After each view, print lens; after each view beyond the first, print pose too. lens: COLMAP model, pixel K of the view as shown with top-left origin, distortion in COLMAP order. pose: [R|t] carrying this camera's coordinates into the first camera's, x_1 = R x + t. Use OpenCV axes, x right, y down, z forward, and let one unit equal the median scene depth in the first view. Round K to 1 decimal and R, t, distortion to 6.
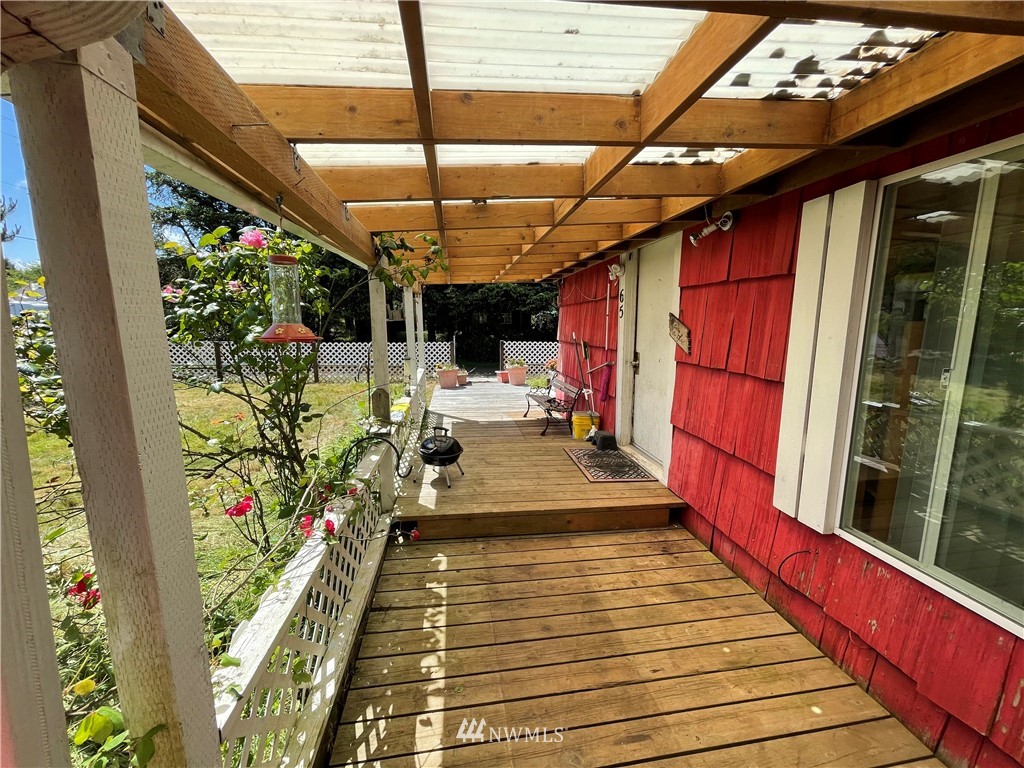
lens RADIAL K [[412.8, 0, 512.1], [0, 412.8, 387.1], [0, 0, 1]] dist [-0.001269, 0.000311]
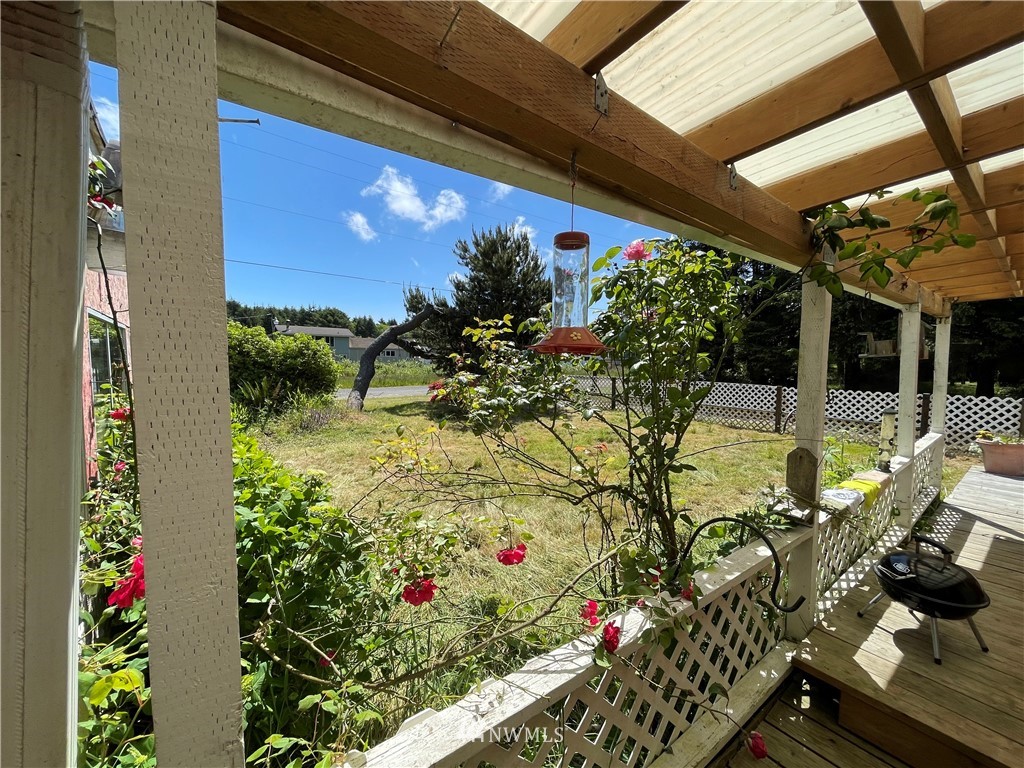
lens RADIAL K [[412.8, 0, 512.1], [0, 412.8, 387.1], [0, 0, 1]] dist [-0.001269, 0.000311]
pose [[0.490209, 0.056292, -0.869785, 0.018969], [-0.150170, 0.988444, -0.020664, -0.009642], [0.858571, 0.140745, 0.492998, 0.254873]]
